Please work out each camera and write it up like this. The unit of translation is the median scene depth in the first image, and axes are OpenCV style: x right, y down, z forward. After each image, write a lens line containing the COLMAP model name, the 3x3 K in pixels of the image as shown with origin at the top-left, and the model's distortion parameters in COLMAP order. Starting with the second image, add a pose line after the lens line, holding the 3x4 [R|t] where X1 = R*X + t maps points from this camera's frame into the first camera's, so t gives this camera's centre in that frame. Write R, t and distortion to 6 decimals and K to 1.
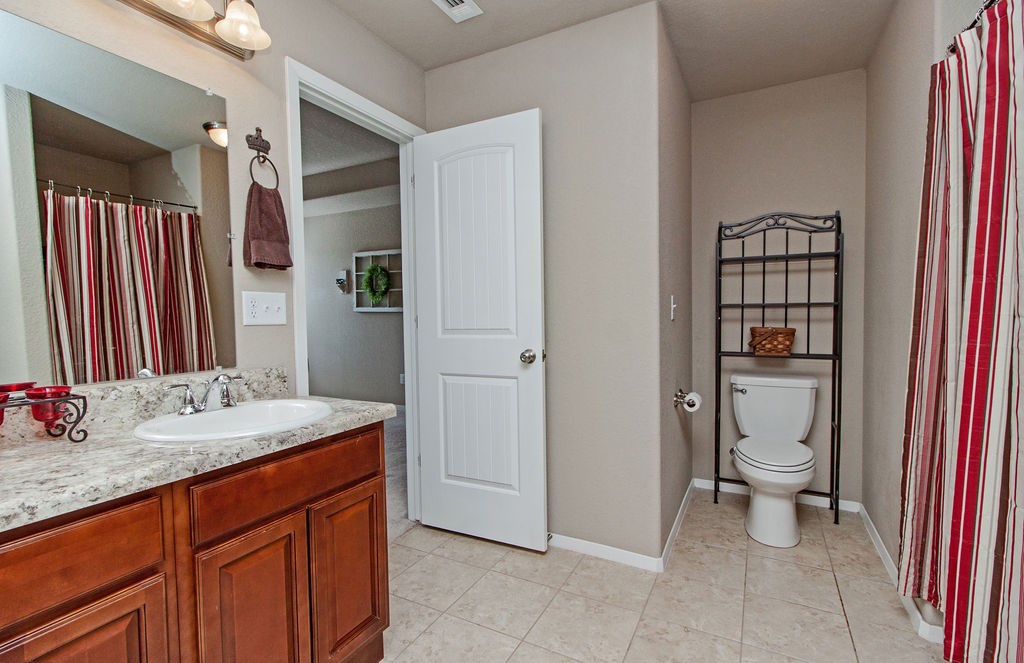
lens RADIAL K [[474.3, 0, 506.4], [0, 474.3, 335.1], [0, 0, 1]] dist [0.004089, -0.000117]
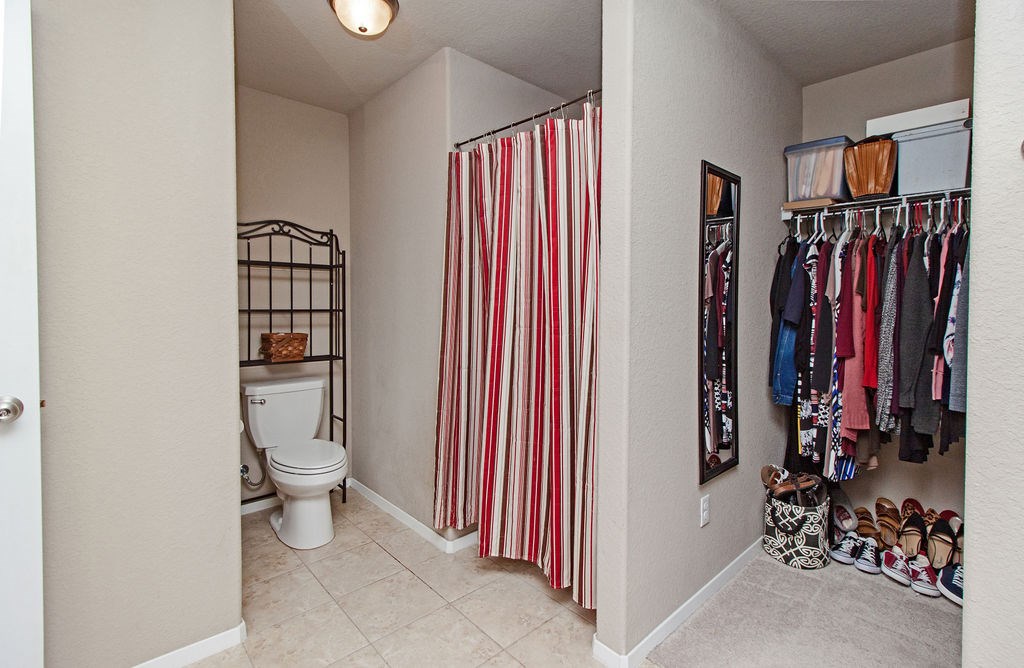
lens RADIAL K [[474.3, 0, 499.0], [0, 474.3, 321.6], [0, 0, 1]] dist [0.004089, -0.000117]
pose [[0.331376, -0.016213, 0.943359, -0.244913], [0.039753, 0.999204, 0.003208, -0.026838], [-0.942661, 0.036439, 0.331757, 0.247311]]
